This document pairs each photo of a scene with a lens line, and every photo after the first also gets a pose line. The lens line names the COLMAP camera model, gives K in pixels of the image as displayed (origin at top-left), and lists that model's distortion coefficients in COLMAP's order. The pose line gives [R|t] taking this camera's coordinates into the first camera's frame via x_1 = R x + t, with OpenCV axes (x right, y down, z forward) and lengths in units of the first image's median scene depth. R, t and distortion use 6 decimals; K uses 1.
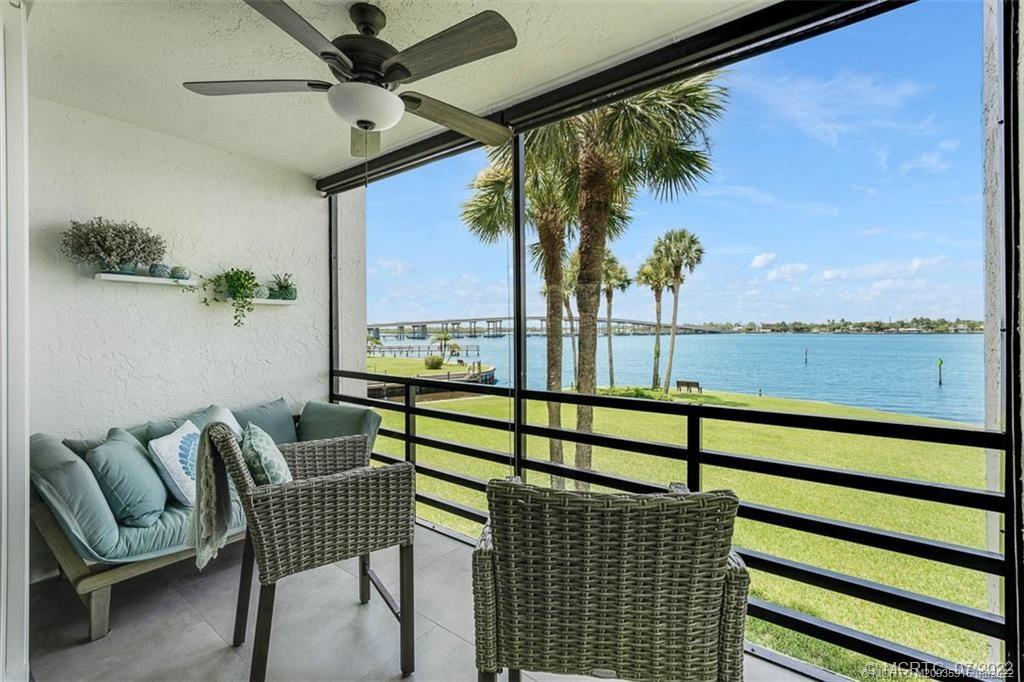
lens RADIAL K [[445.7, 0, 512.1], [0, 445.7, 336.5], [0, 0, 1]] dist [-0.010360, -0.000002]
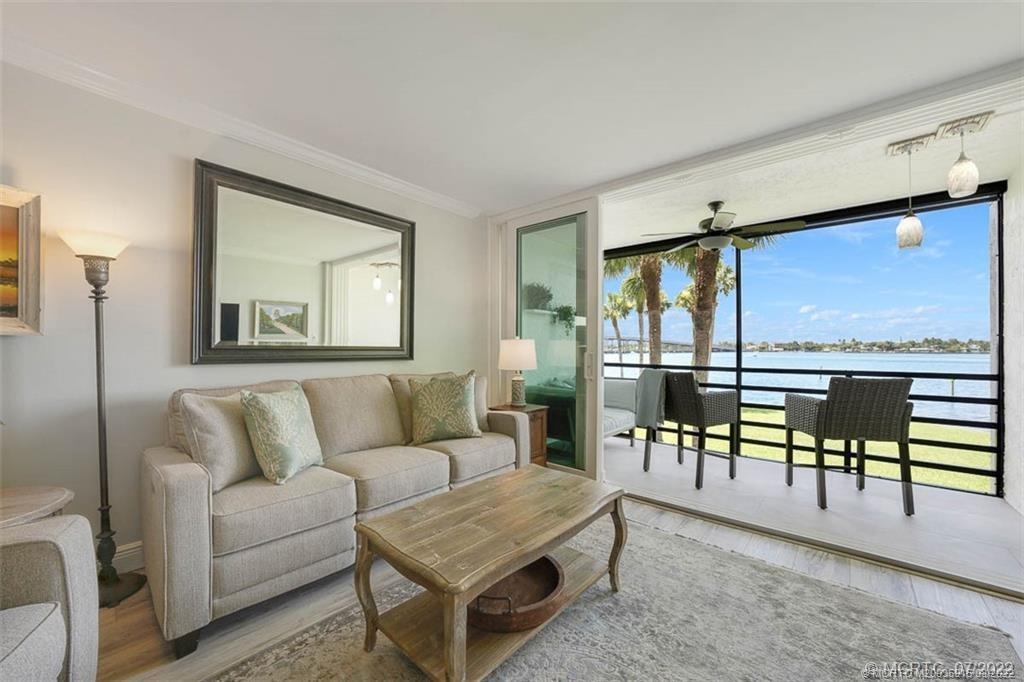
lens RADIAL K [[399.7, 0, 512.8], [0, 399.7, 344.8], [0, 0, 1]] dist [-0.009740, 0.000056]
pose [[0.997653, 0.005602, -0.068237, -0.734498], [-0.007042, 0.999757, -0.020873, 0.053491], [0.068104, 0.021304, 0.997451, -0.709011]]
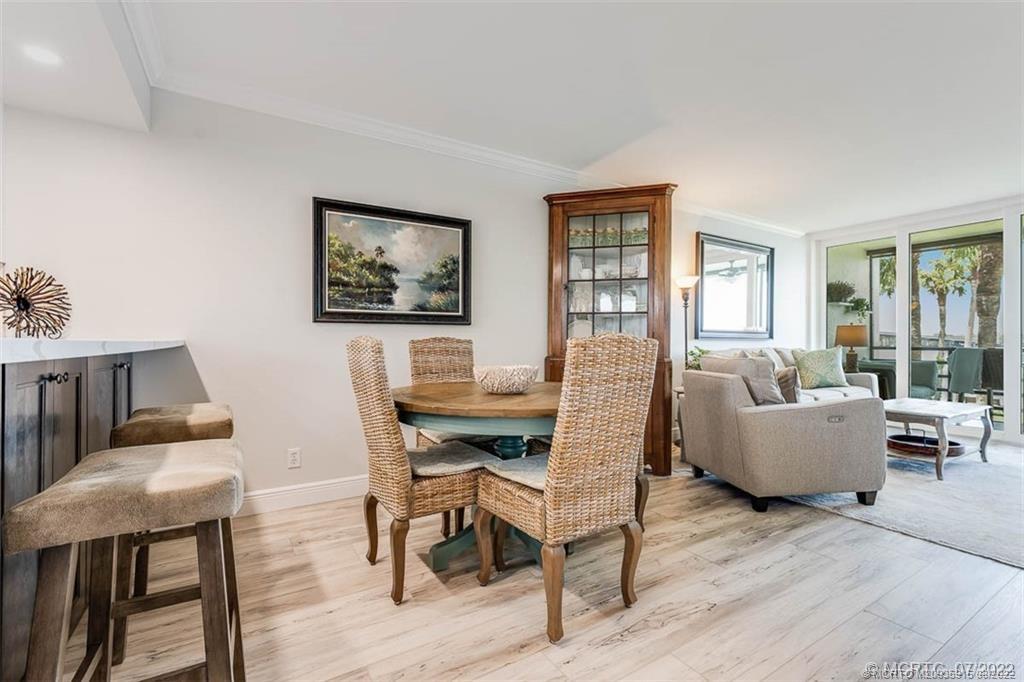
lens RADIAL K [[445.7, 0, 512.1], [0, 445.7, 336.5], [0, 0, 1]] dist [-0.010360, -0.000002]
pose [[0.925636, 0.003820, -0.378397, -1.433659], [-0.011336, 0.999780, -0.017637, 0.109616], [0.378246, 0.020615, 0.925476, -1.804916]]
